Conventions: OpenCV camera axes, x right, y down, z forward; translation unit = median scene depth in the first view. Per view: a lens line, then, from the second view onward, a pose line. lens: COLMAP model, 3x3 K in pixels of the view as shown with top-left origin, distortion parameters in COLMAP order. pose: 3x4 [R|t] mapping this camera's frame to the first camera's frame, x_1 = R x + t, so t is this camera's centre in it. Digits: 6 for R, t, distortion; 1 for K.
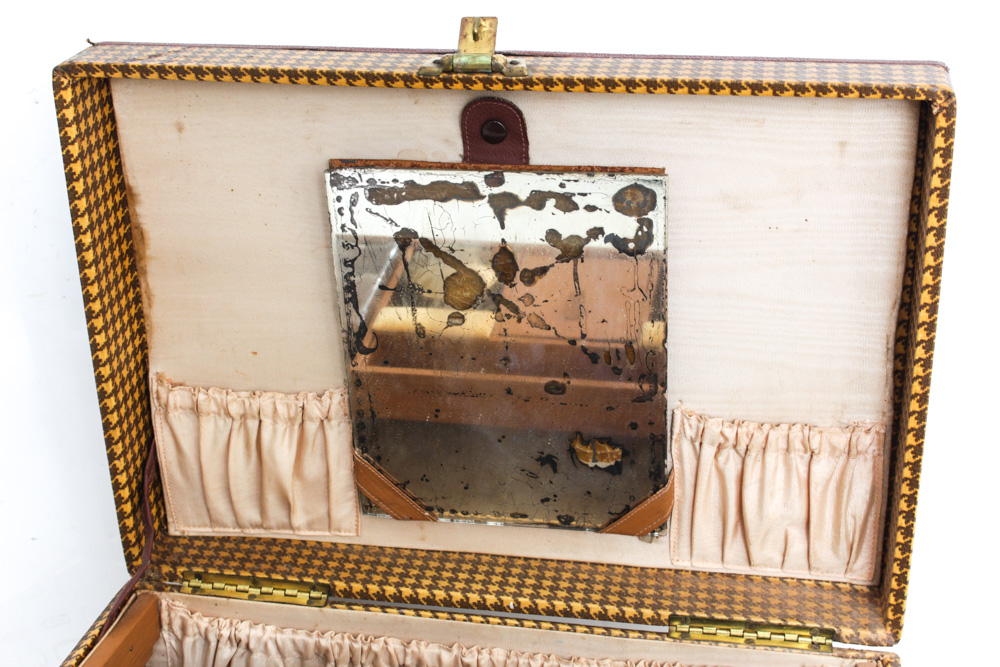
lens RADIAL K [[1546.2, 0, 496.3], [0, 1546.2, 341.5], [0, 0, 1]] dist [-0.045006, 0.000000]
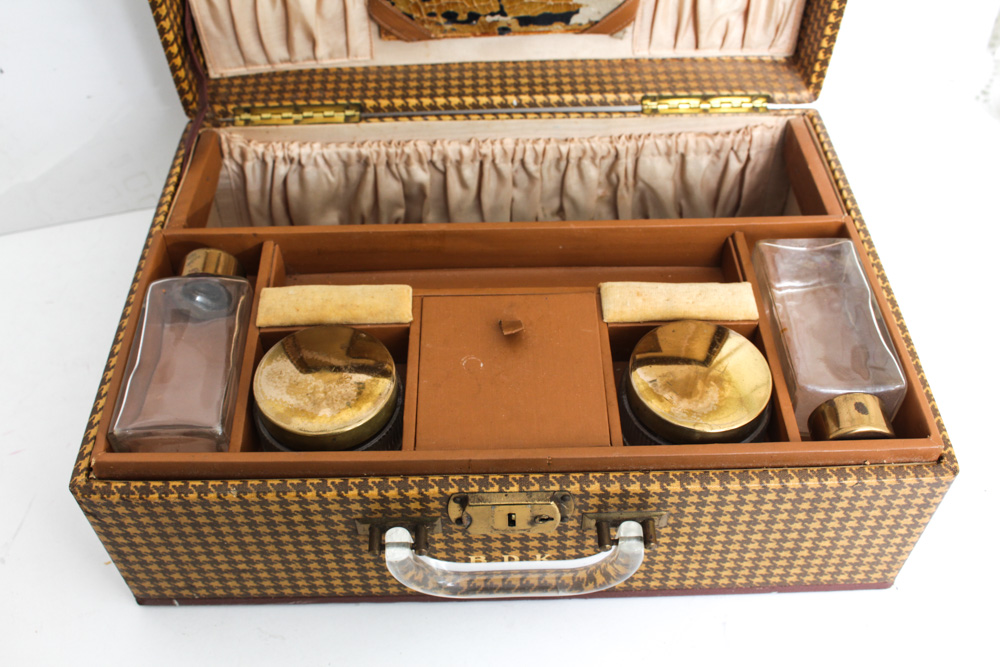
lens RADIAL K [[1003.8, 0, 492.0], [0, 1003.8, 335.8], [0, 0, 1]] dist [-0.100090, 0.000000]
pose [[0.978680, -0.151402, 0.138792, -0.148003], [0.081470, 0.906467, 0.414344, 0.008384], [-0.188542, -0.394203, 0.899475, 0.217613]]
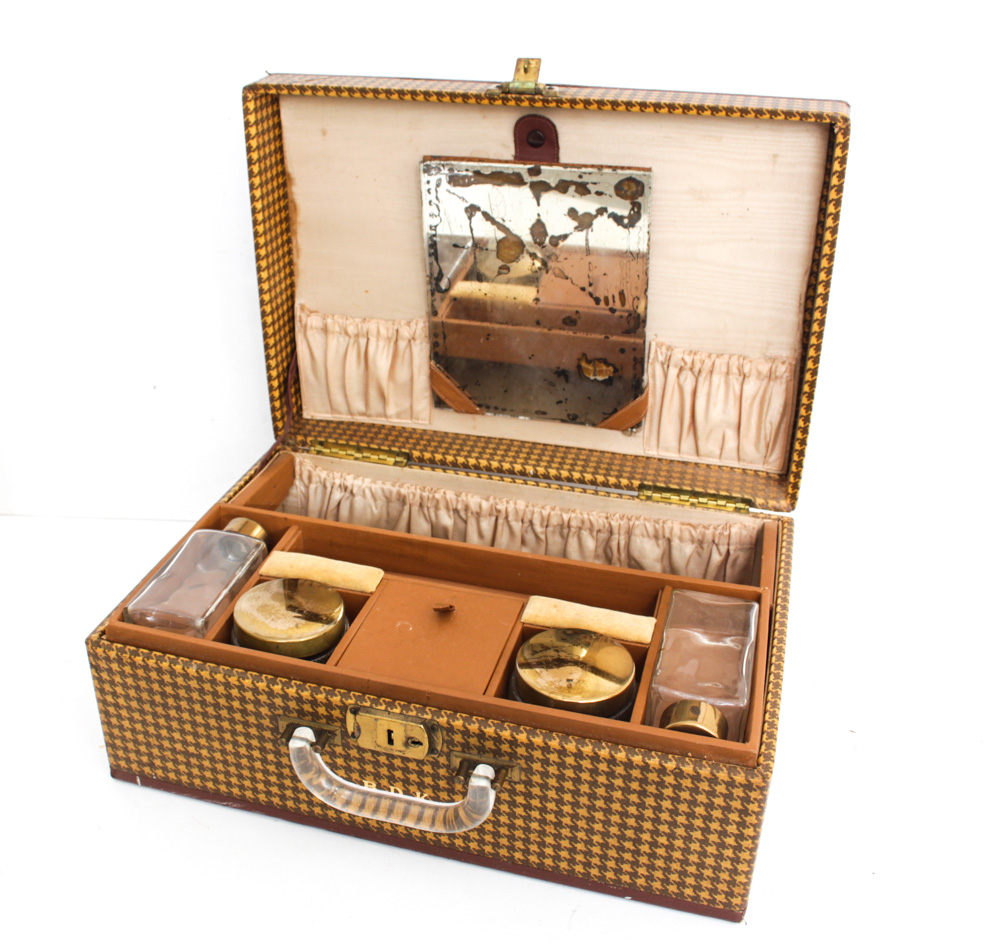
lens RADIAL K [[1178.3, 0, 440.6], [0, 1178.3, 475.4], [0, 0, 1]] dist [-0.124026, 0.000000]
pose [[0.993955, 0.061074, -0.091229, 0.026539], [-0.053530, 0.995114, 0.082965, 0.086963], [0.095850, -0.077580, 0.992368, -0.116666]]
